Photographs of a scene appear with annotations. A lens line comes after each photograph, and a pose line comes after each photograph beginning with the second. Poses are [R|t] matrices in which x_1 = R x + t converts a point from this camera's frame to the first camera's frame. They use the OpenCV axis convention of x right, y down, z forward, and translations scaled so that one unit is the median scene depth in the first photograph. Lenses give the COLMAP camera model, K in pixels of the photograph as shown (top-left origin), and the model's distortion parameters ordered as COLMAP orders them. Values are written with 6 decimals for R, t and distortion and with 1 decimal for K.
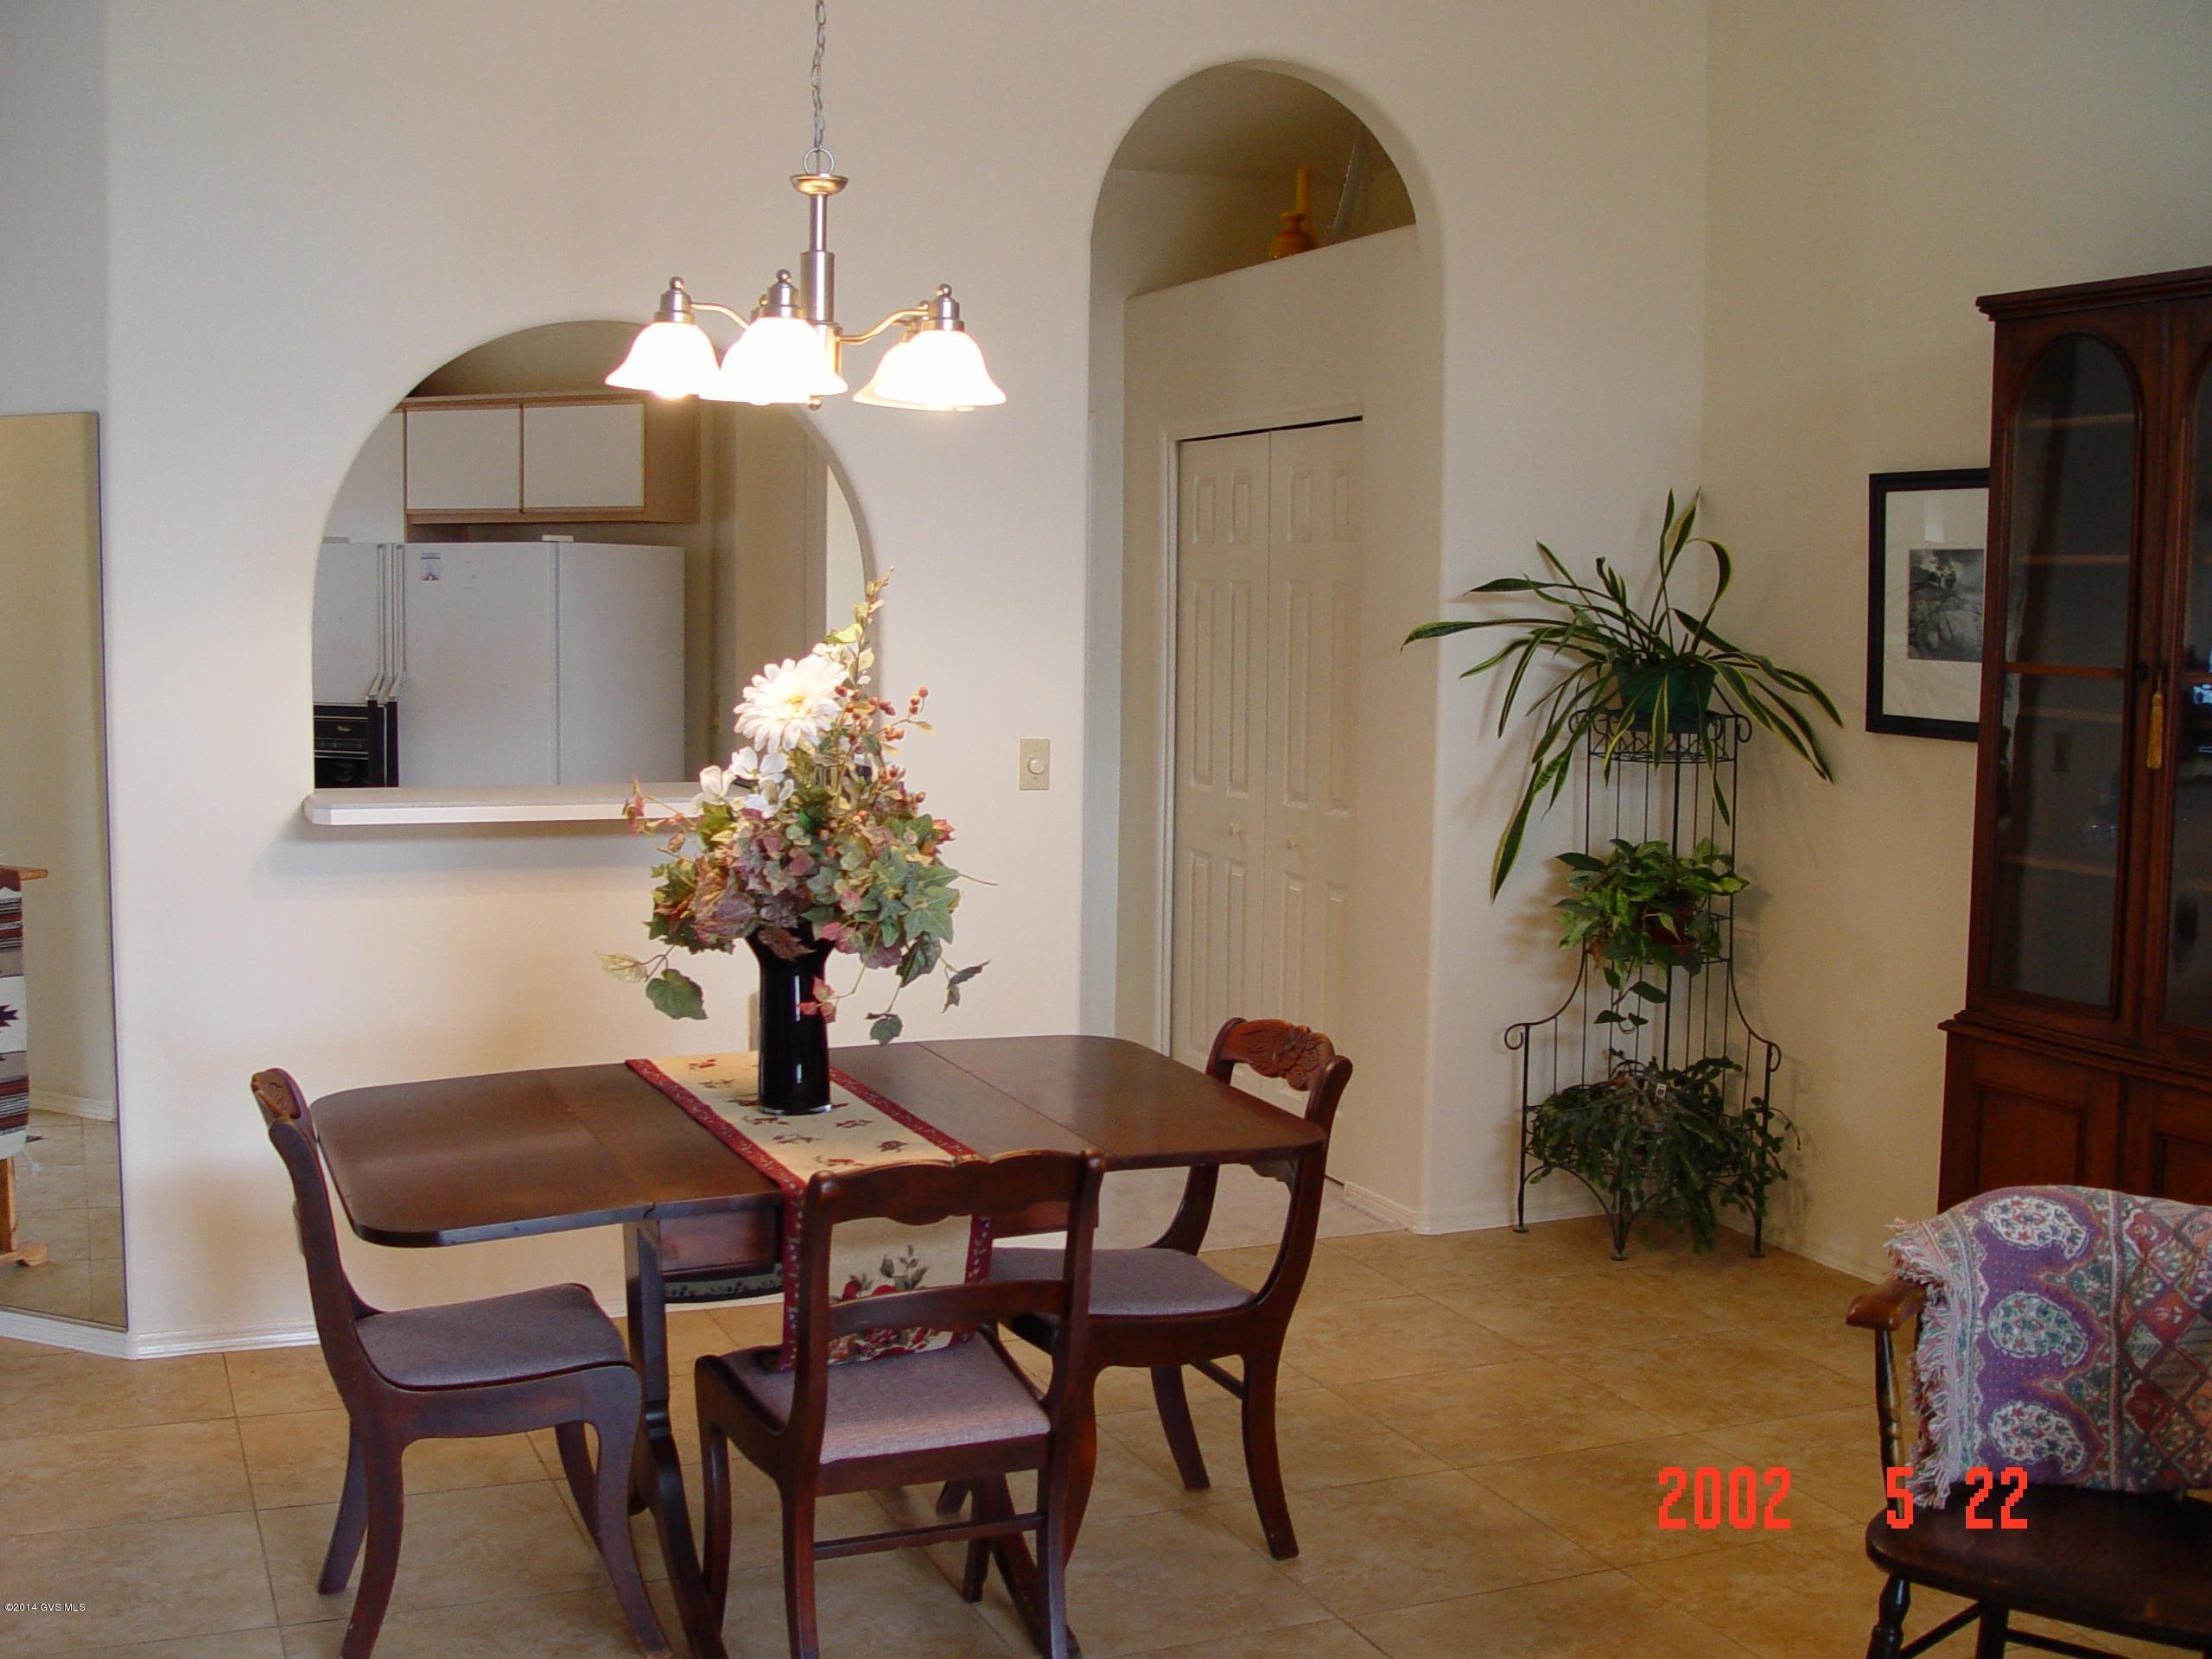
lens RADIAL K [[2505.2, 0, 1098.9], [0, 2505.2, 833.1], [0, 0, 1]] dist [-0.136748, 0.000000]
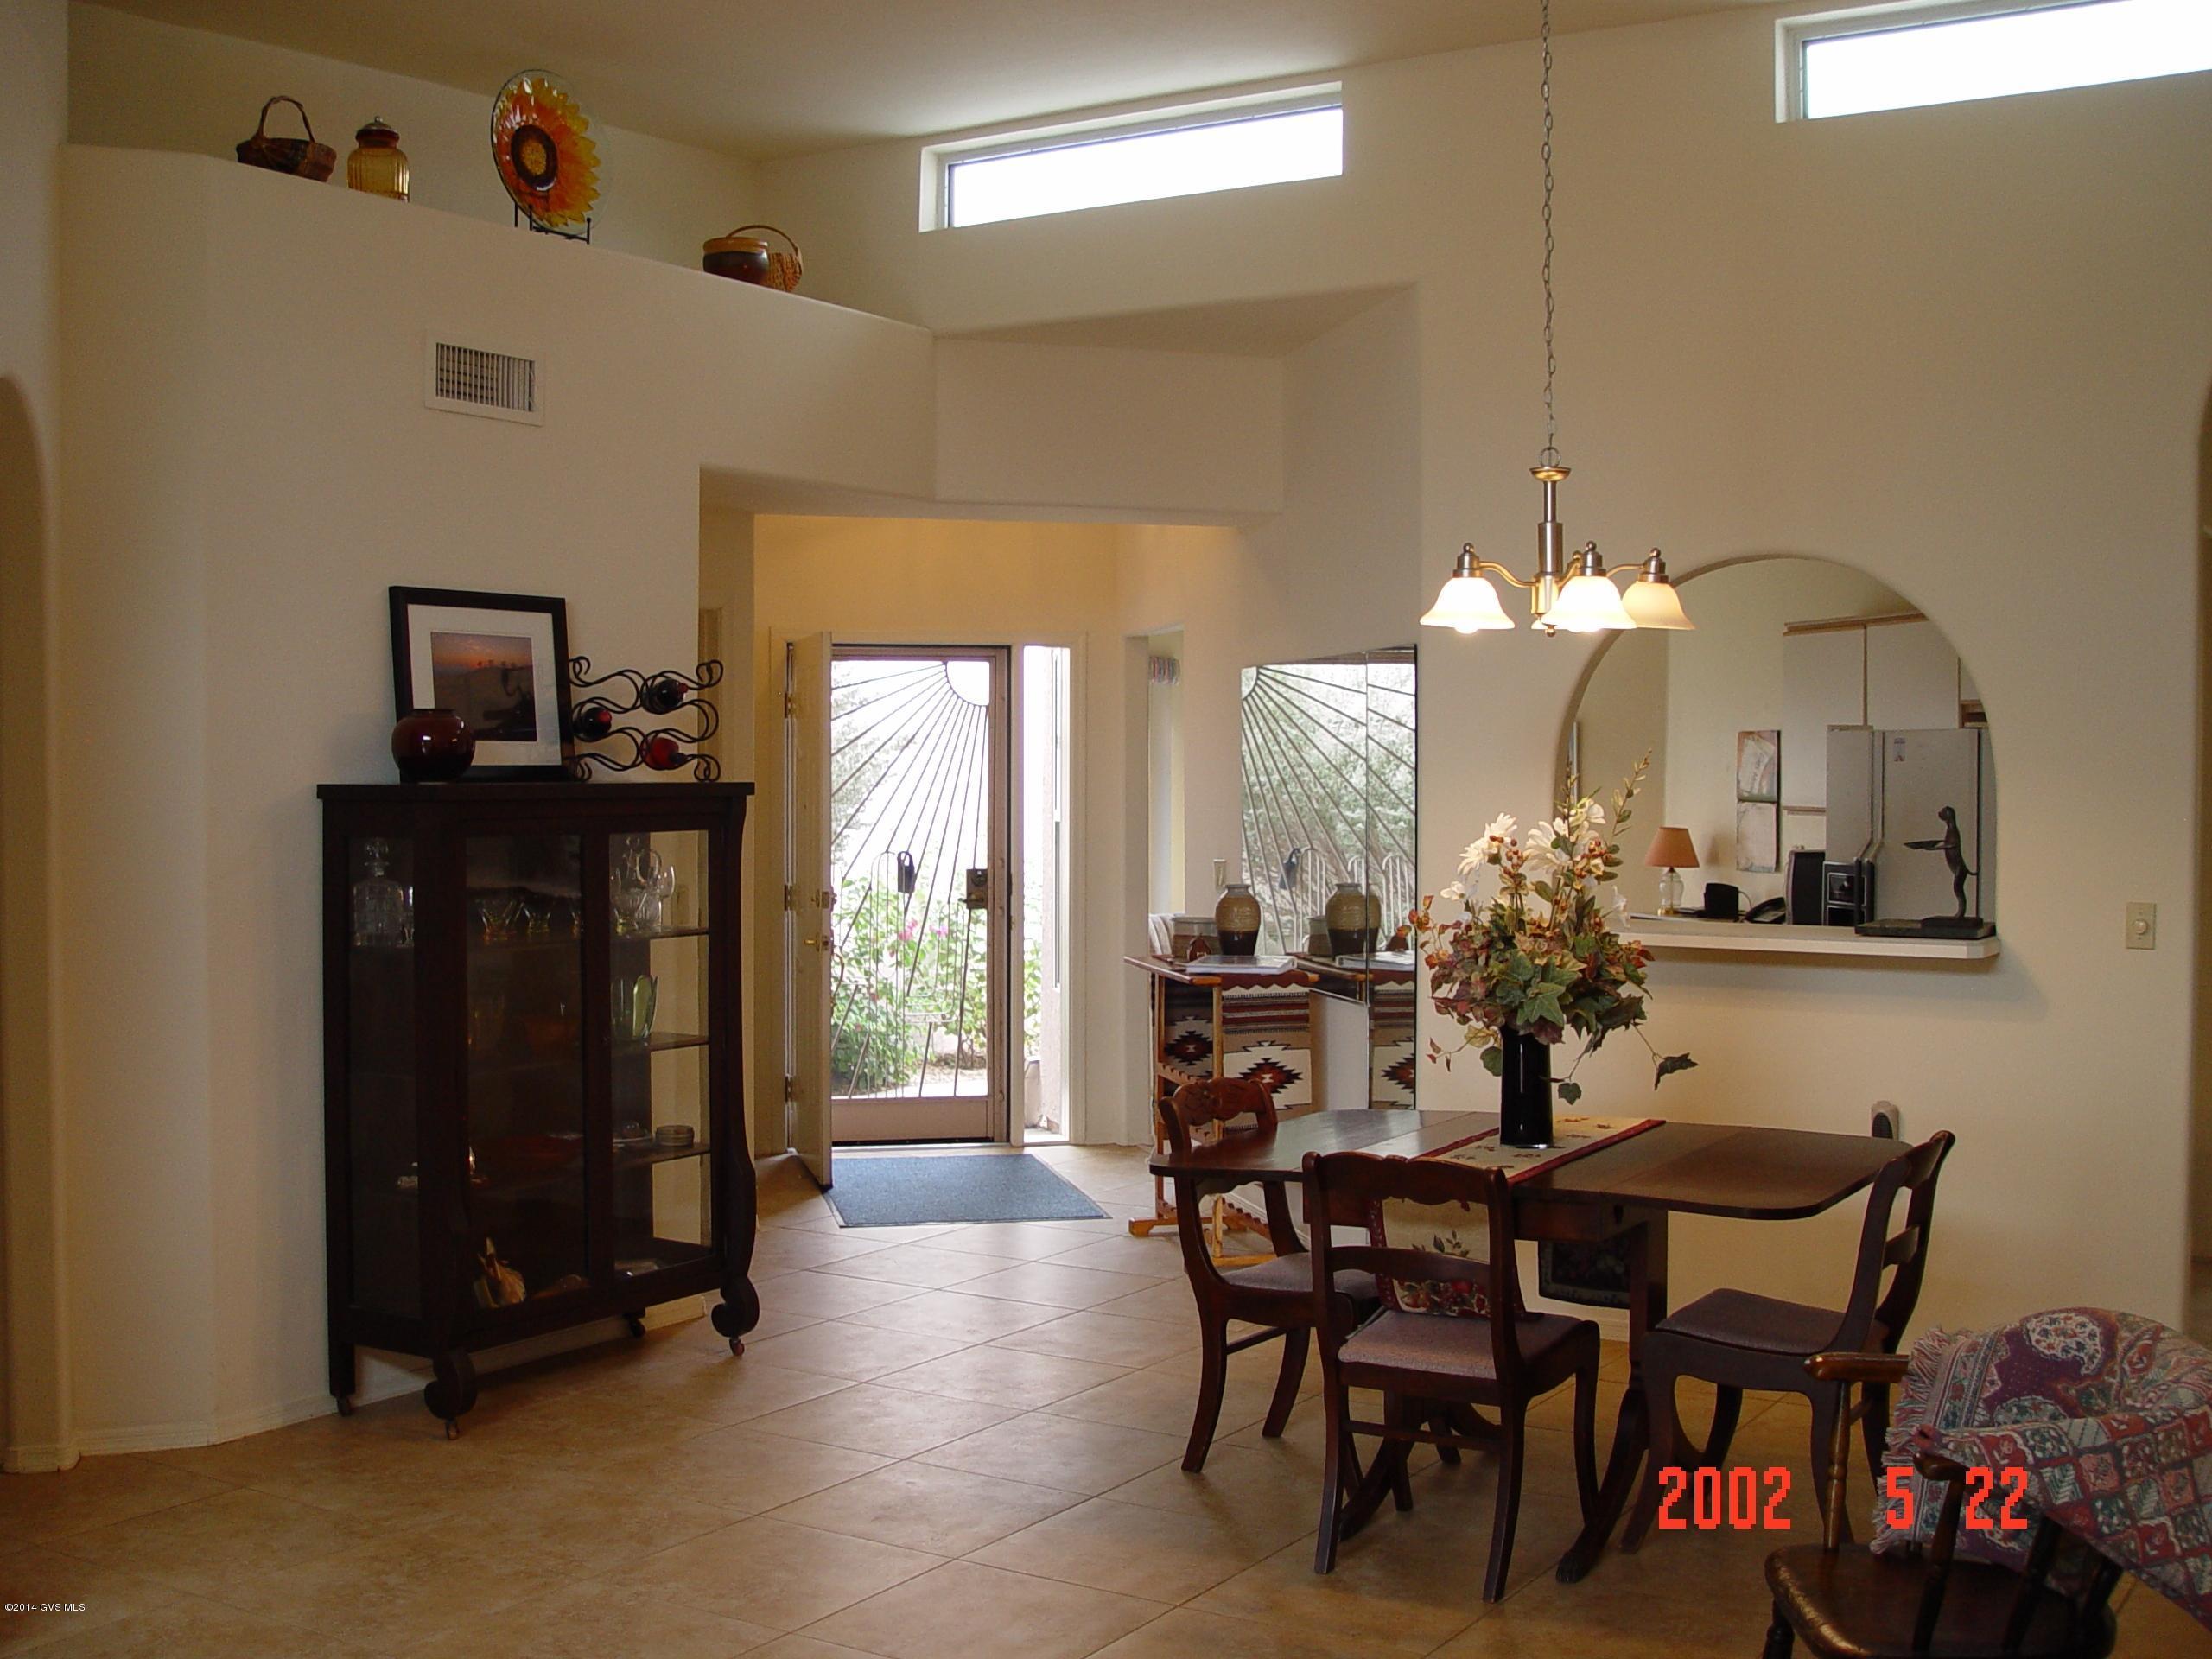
lens RADIAL K [[2505.2, 0, 1101.7], [0, 2505.2, 811.2], [0, 0, 1]] dist [-0.136748, 0.000000]
pose [[0.573069, 0.004940, -0.819492, 0.801933], [-0.073717, 0.996239, -0.045545, 0.006920], [0.816185, 0.086511, 0.571278, 0.015710]]
